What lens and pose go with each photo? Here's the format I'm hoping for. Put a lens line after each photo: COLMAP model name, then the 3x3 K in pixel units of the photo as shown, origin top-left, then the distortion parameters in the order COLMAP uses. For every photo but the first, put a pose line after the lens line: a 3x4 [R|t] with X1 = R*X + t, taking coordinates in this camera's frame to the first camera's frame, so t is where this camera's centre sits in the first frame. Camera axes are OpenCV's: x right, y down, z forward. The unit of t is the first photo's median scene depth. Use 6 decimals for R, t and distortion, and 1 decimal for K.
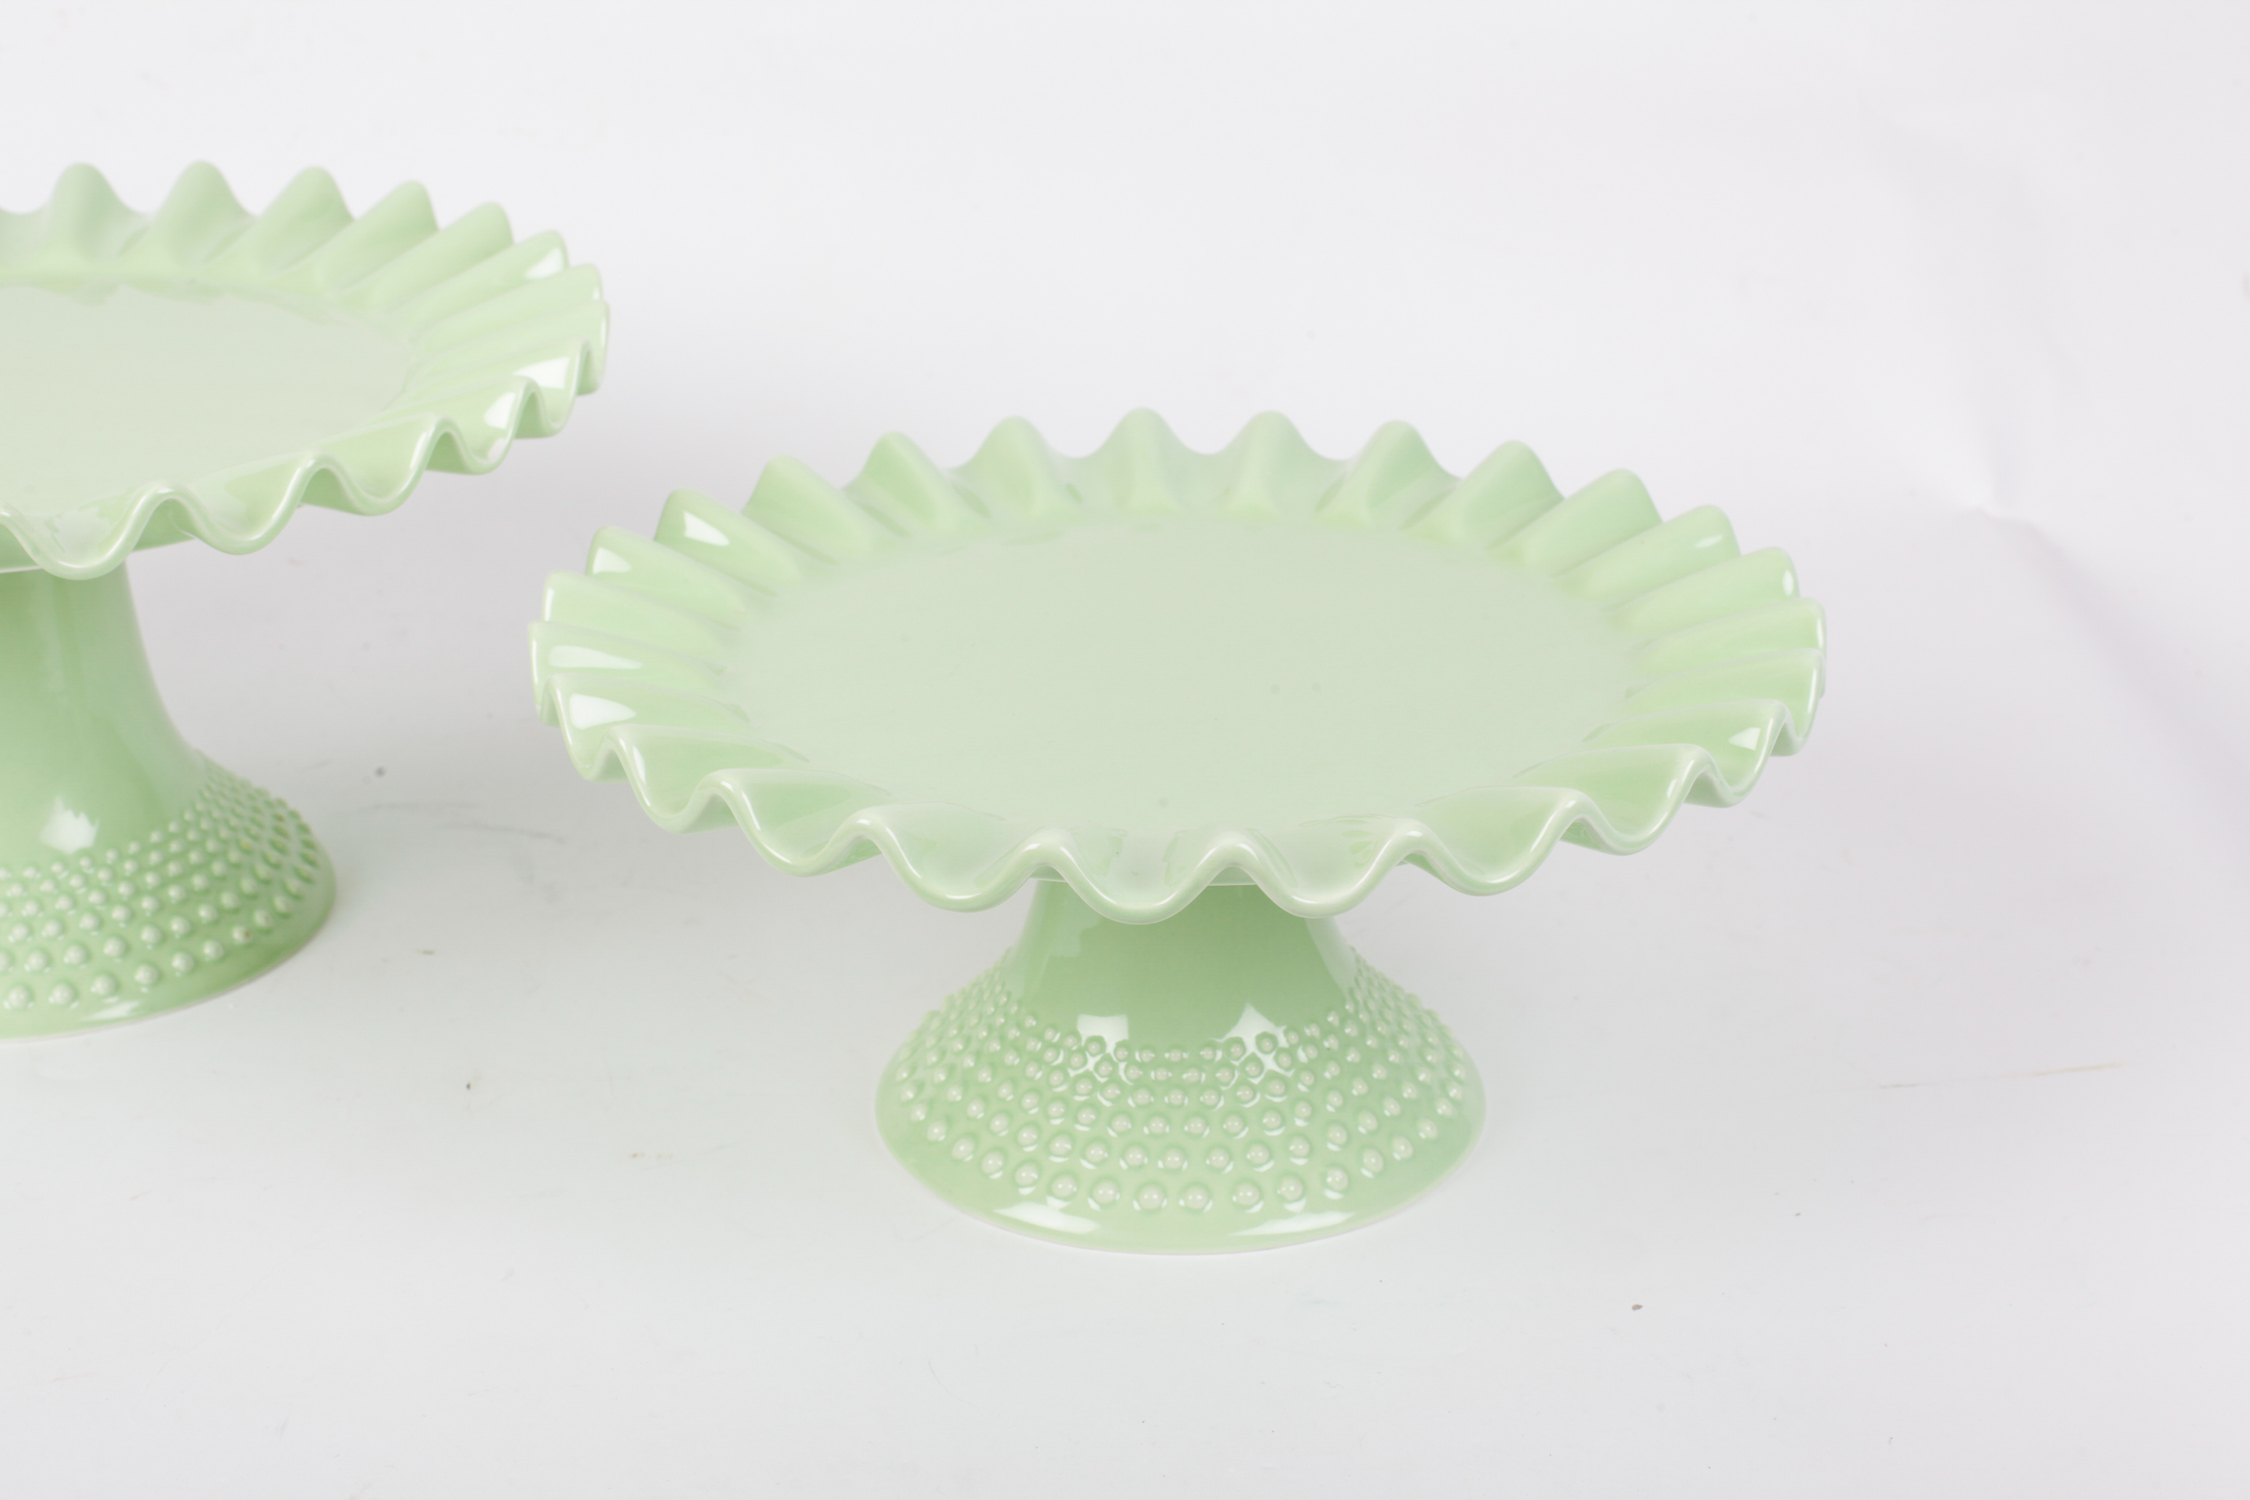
lens RADIAL K [[3436.1, 0, 1125.0], [0, 3436.1, 750.0], [0, 0, 1]] dist [-0.173936, -0.101004]
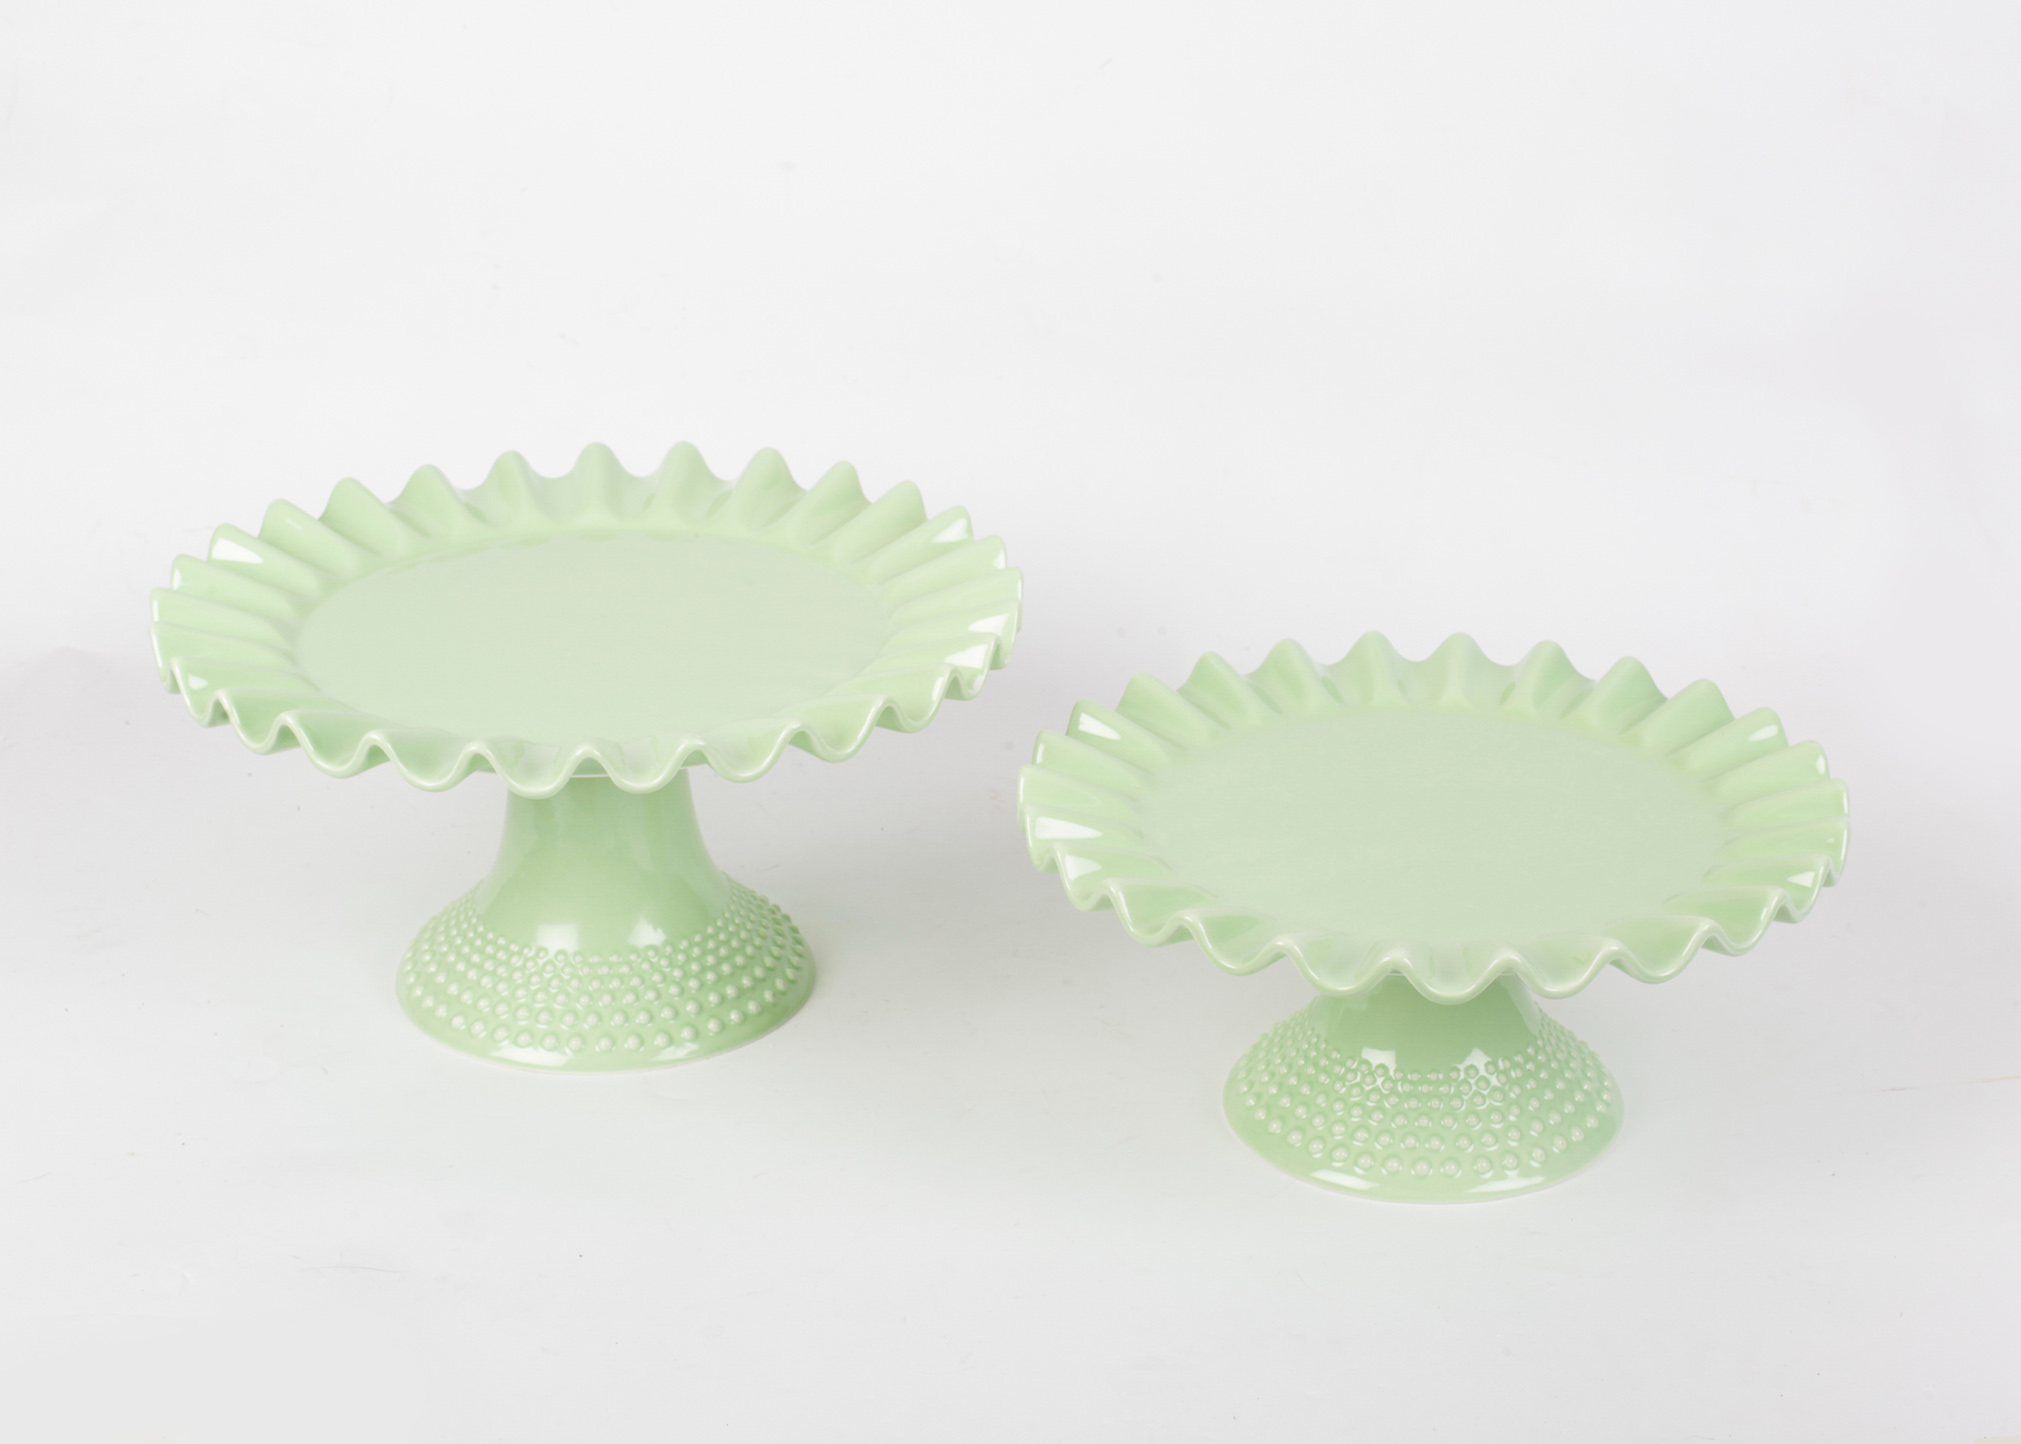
lens RADIAL K [[3310.7, 0, 971.2], [0, 3310.7, 715.5], [0, 0, 1]] dist [-0.175101, 0.060554]
pose [[0.999596, -0.008527, -0.027100, -0.150829], [0.008466, 0.999961, -0.002343, -0.071812], [0.027119, 0.002113, 0.999630, -0.491936]]
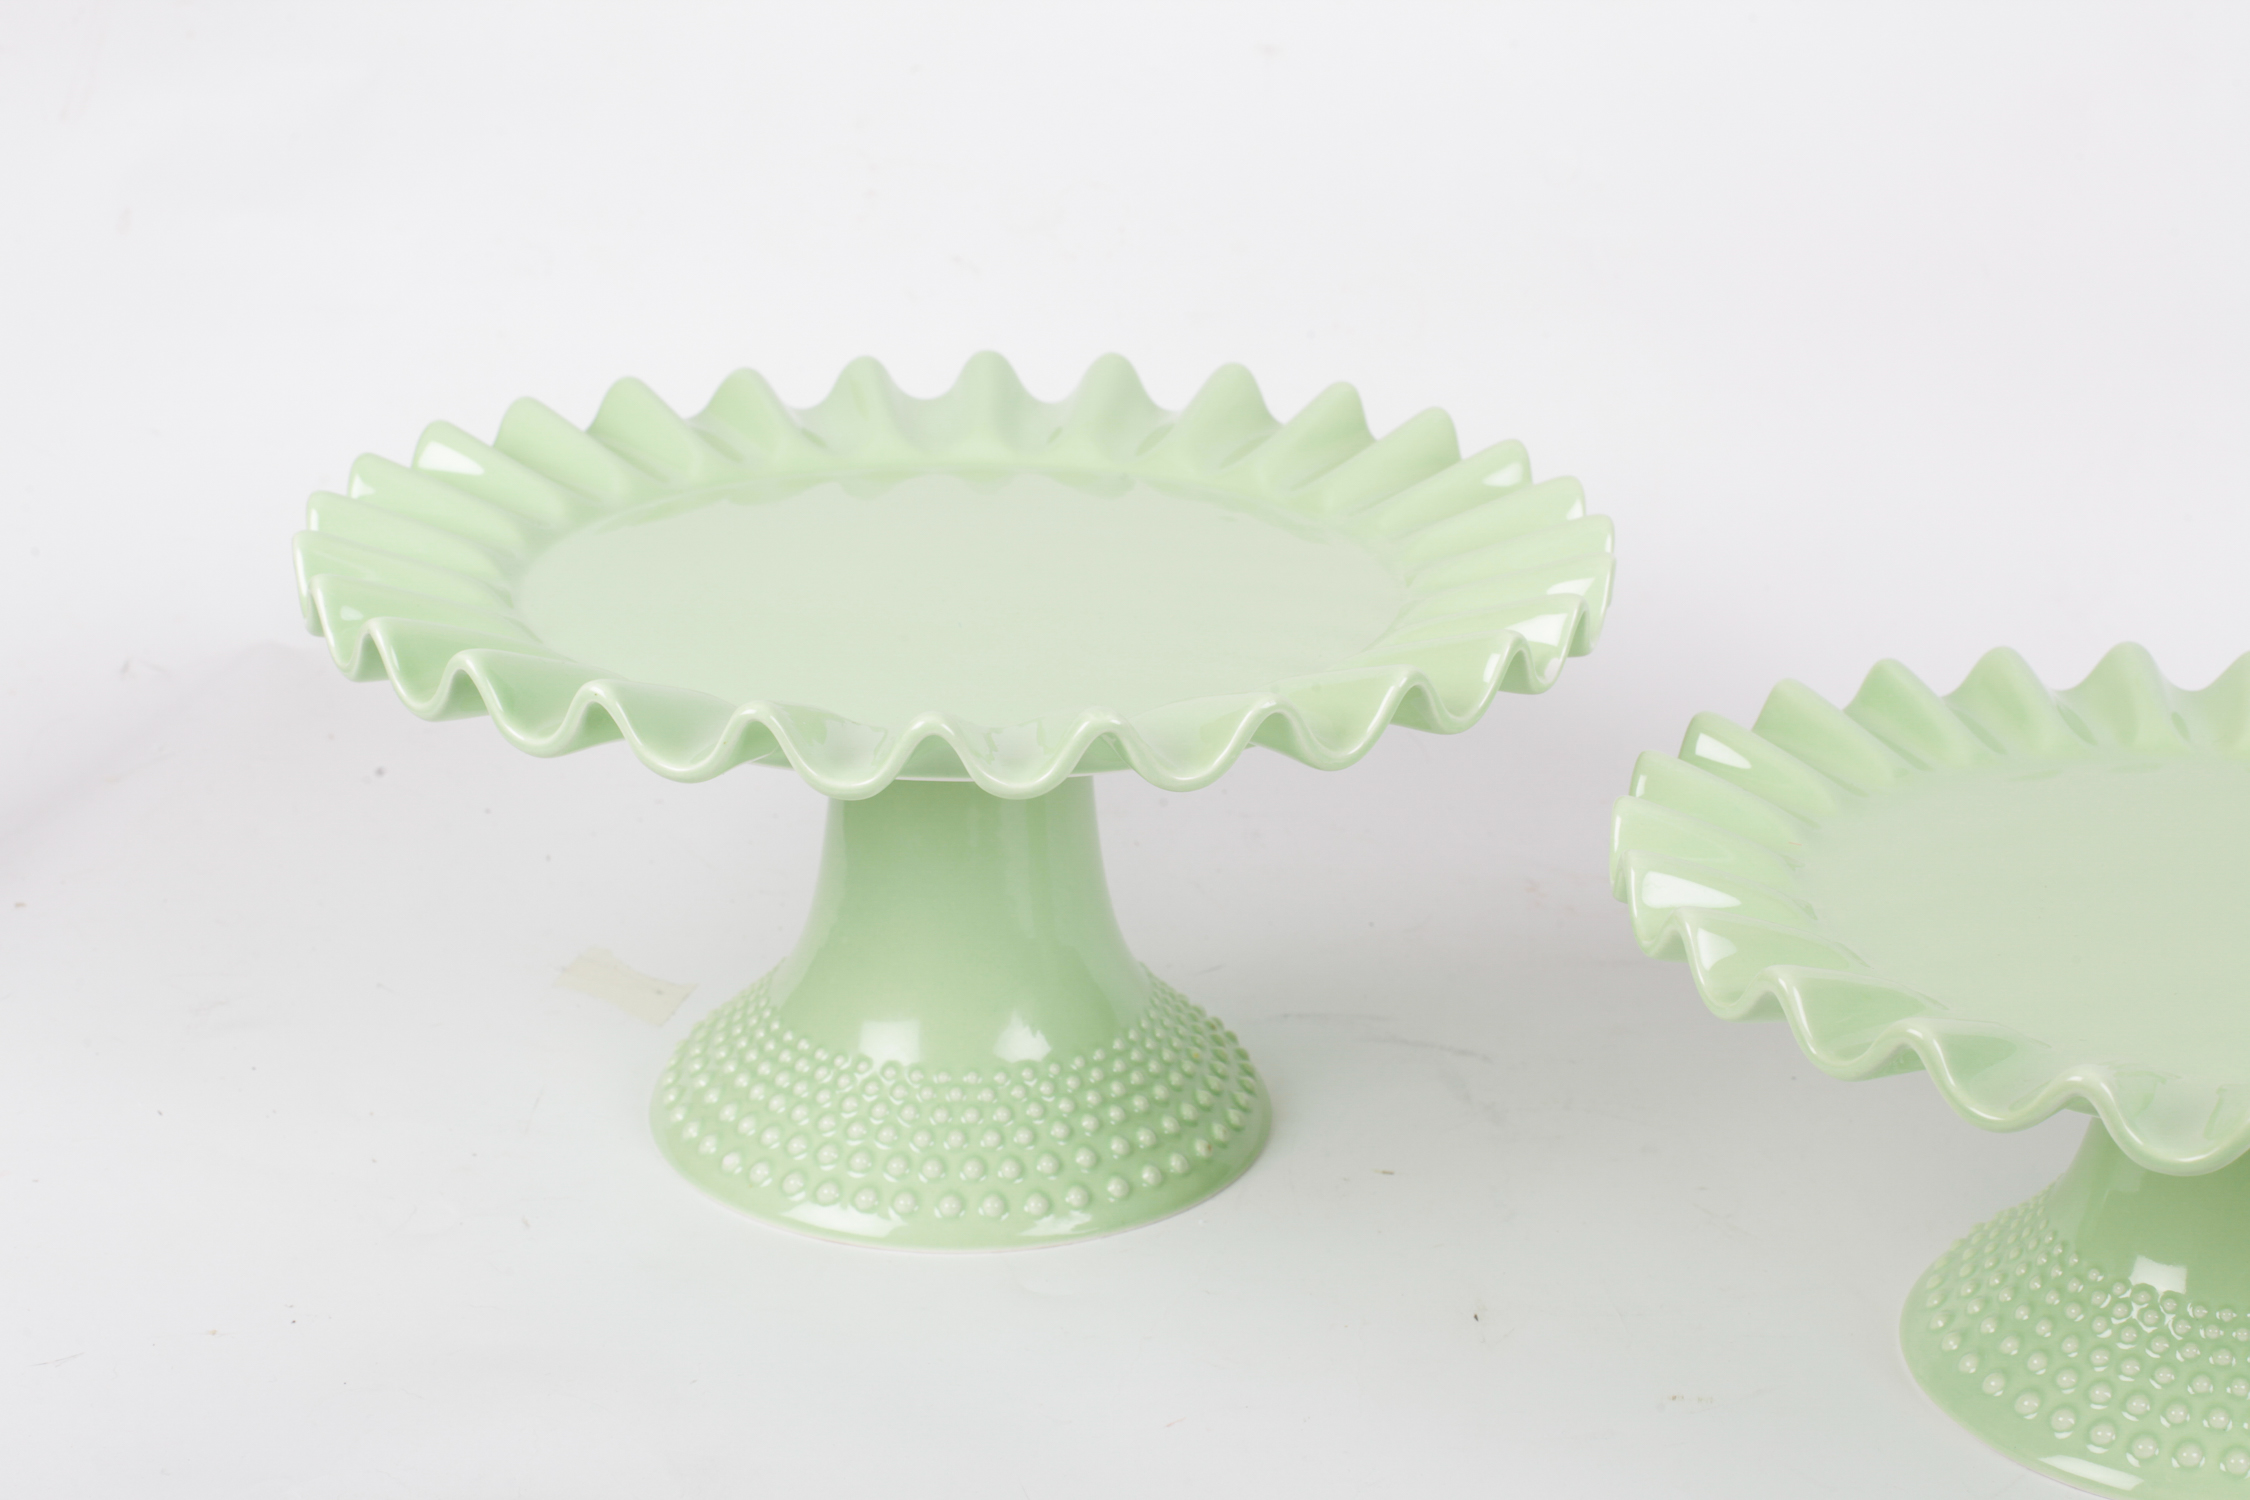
lens RADIAL K [[3371.0, 0, 1128.4], [0, 3371.0, 782.2], [0, 0, 1]] dist [-0.171303, -0.074664]
pose [[0.993549, 0.032859, -0.108542, -0.203977], [-0.037421, 0.998488, -0.040258, -0.012534], [0.107055, 0.044060, 0.993276, 0.032661]]
